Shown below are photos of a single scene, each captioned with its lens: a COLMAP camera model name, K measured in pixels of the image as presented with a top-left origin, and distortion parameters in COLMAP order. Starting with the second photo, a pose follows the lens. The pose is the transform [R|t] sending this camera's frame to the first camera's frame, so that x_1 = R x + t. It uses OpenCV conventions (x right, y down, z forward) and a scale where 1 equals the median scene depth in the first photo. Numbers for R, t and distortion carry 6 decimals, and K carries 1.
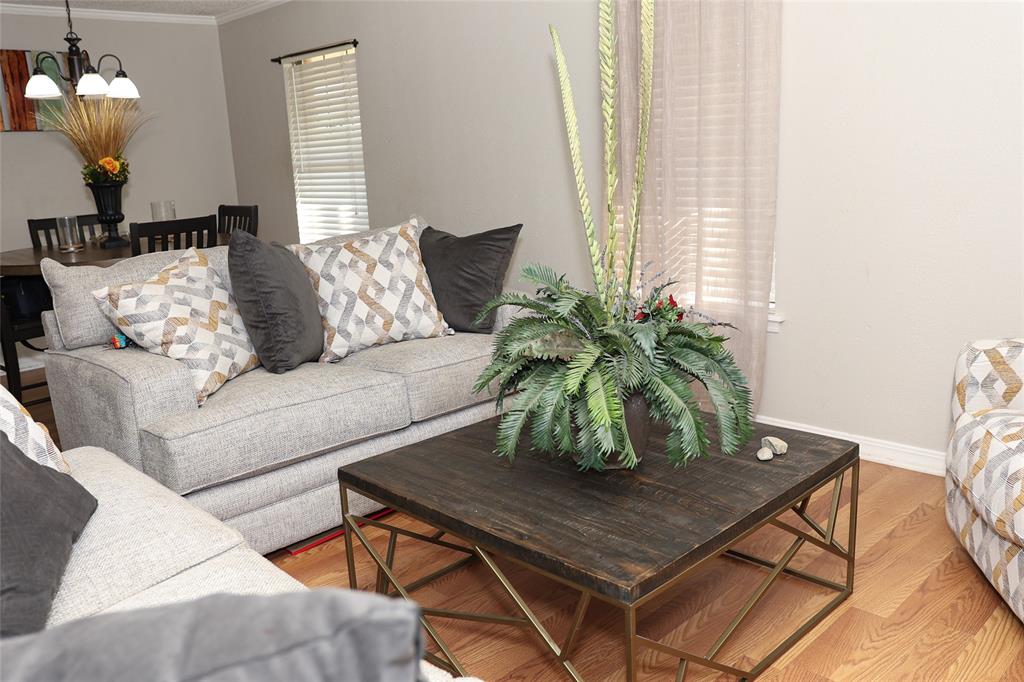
lens RADIAL K [[837.7, 0, 512.0], [0, 837.7, 341.0], [0, 0, 1]] dist [-0.099069, 0.099189]
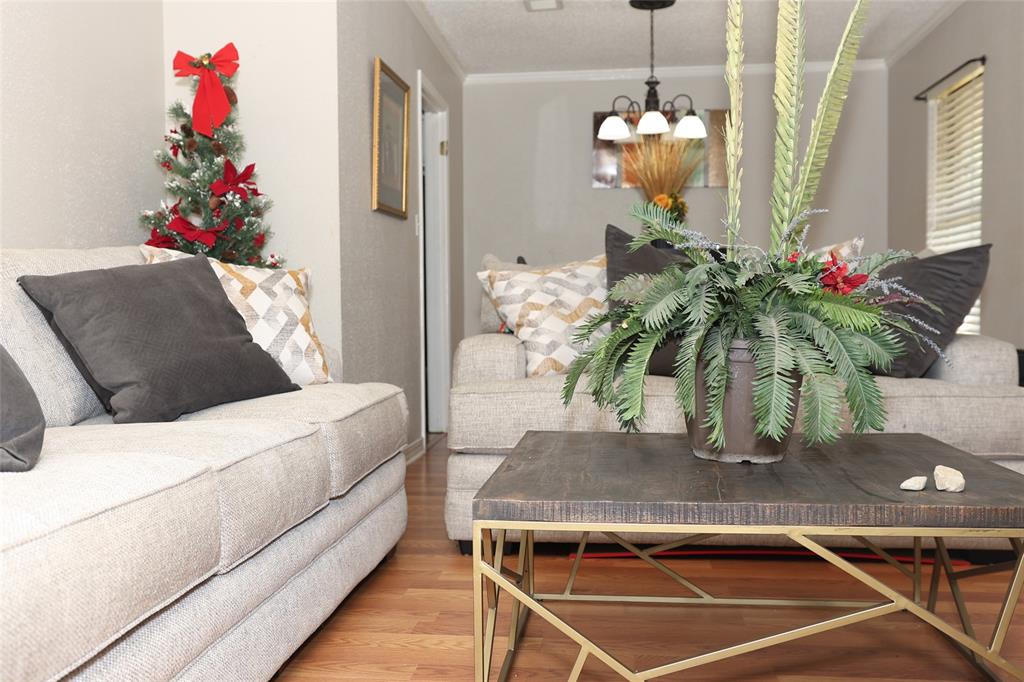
lens RADIAL K [[1030.2, 0, 512.0], [0, 1030.2, 341.0], [0, 0, 1]] dist [0.007905, 0.008542]
pose [[0.635816, 0.073310, -0.768351, 0.366150], [-0.197347, 0.977831, -0.070009, 0.072970], [0.746185, 0.196144, 0.636188, 0.107380]]
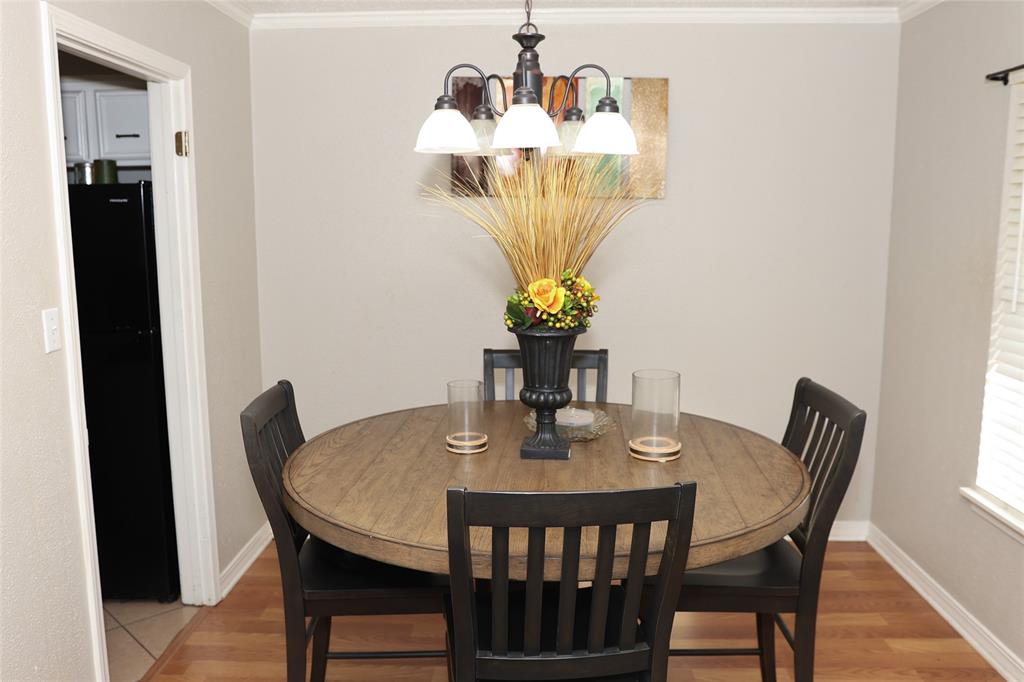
lens RADIAL K [[837.7, 0, 512.0], [0, 837.7, 341.0], [0, 0, 1]] dist [-0.099069, 0.099189]
pose [[0.688962, 0.165569, -0.705633, -0.163158], [-0.198198, 0.979489, 0.036311, -0.205465], [0.697172, 0.114838, 0.707646, 0.657776]]
